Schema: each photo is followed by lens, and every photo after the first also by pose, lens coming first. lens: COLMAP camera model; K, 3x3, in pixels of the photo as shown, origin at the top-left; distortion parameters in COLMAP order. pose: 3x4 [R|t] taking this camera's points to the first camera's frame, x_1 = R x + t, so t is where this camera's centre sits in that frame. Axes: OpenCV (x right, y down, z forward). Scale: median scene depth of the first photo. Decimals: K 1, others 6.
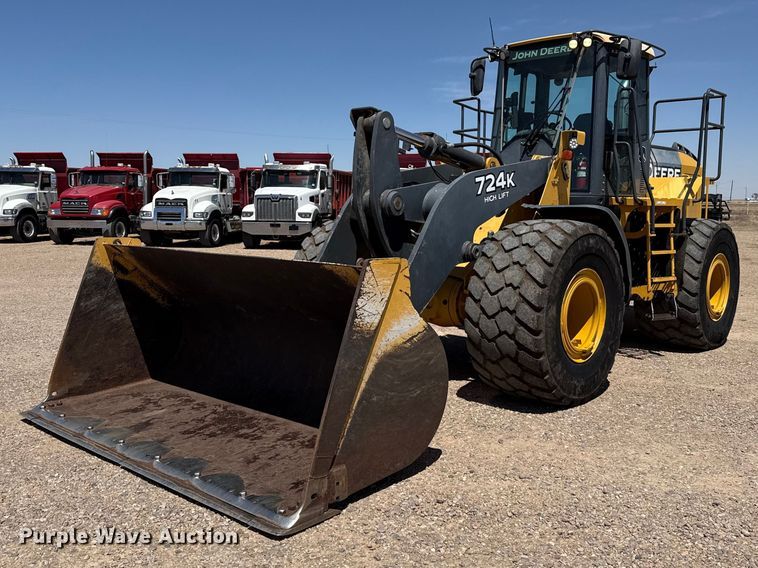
lens RADIAL K [[719.4, 0, 375.7], [0, 719.4, 298.9], [0, 0, 1]] dist [0.039634, -0.005960]
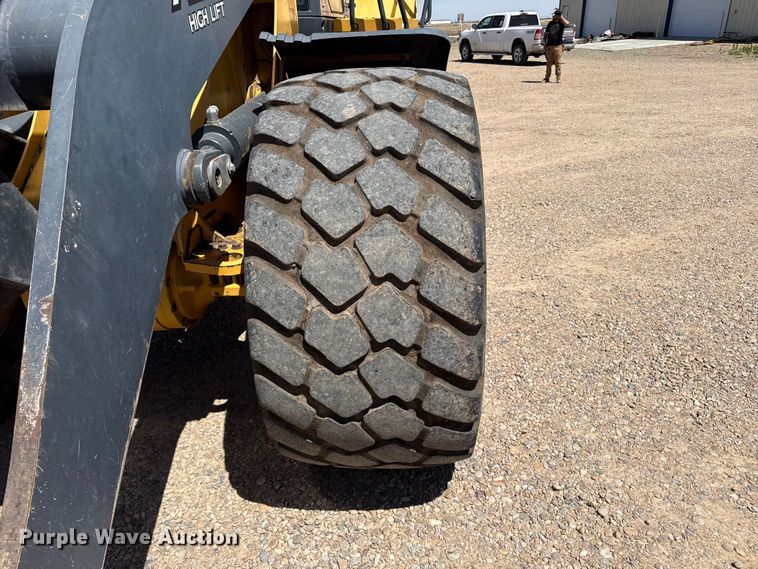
lens RADIAL K [[541.6, 0, 381.9], [0, 541.6, 293.0], [0, 0, 1]] dist [0.016978, -0.010707]
pose [[0.767799, -0.312421, 0.559355, 0.031754], [0.122575, 0.928552, 0.350379, -0.105889], [-0.628856, -0.200458, 0.751237, 0.787883]]
